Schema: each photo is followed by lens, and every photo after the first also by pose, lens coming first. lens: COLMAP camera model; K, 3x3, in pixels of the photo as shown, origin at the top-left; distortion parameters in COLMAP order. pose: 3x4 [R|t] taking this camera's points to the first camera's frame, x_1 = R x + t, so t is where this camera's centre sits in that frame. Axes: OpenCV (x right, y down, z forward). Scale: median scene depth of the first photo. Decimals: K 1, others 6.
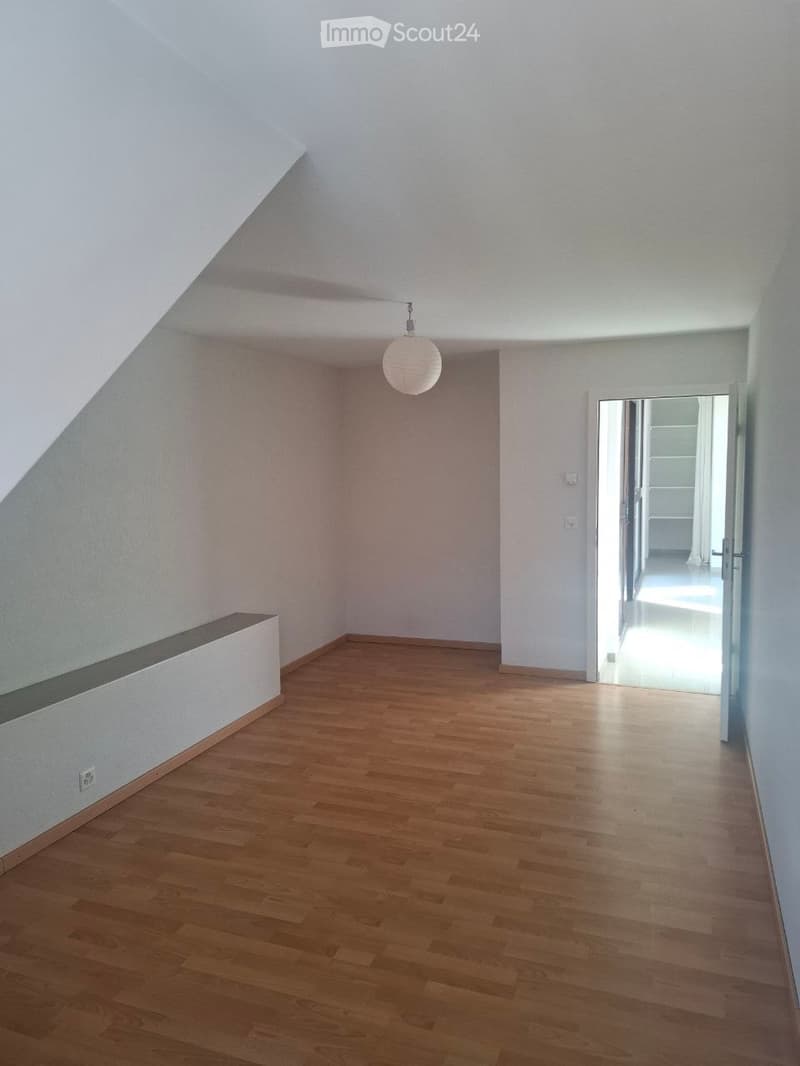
lens RADIAL K [[749.0, 0, 404.3], [0, 749.0, 528.8], [0, 0, 1]] dist [0.059863, -0.001754]
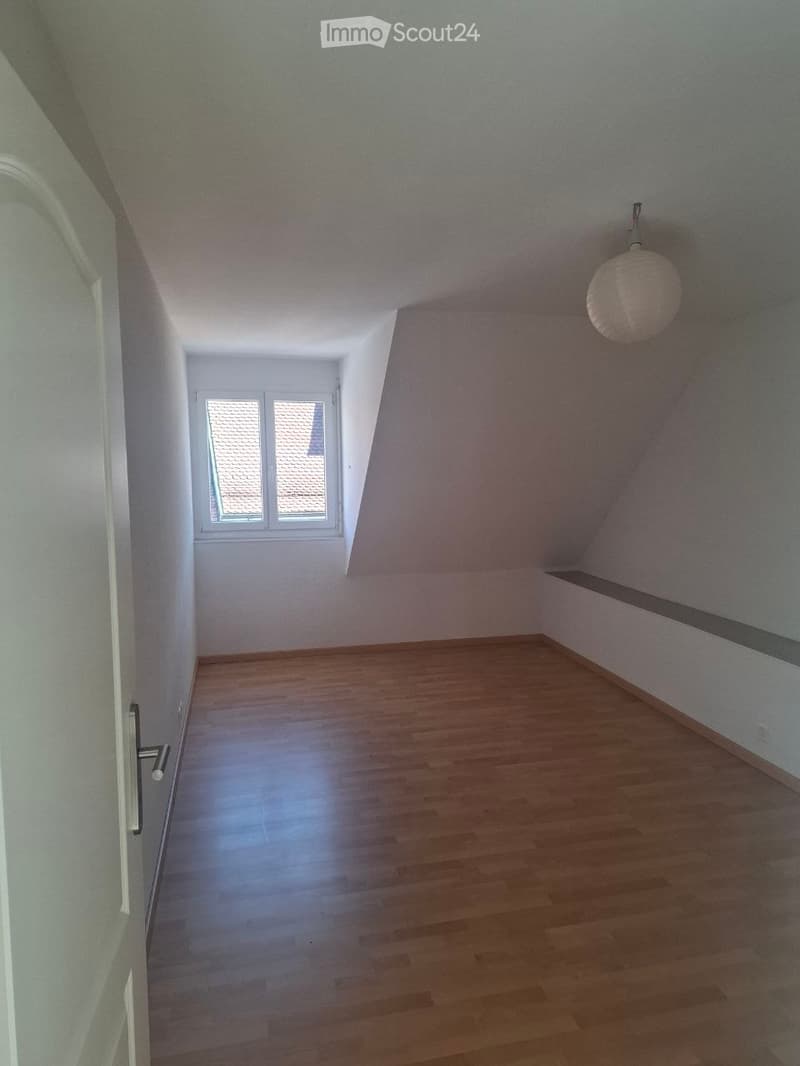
lens RADIAL K [[749.0, 0, 404.3], [0, 749.0, 528.8], [0, 0, 1]] dist [0.059863, -0.001754]
pose [[-0.834779, 0.068484, -0.546309, 0.625822], [-0.034633, 0.983738, 0.176239, -0.142962], [0.549494, 0.166041, -0.818832, 1.656857]]
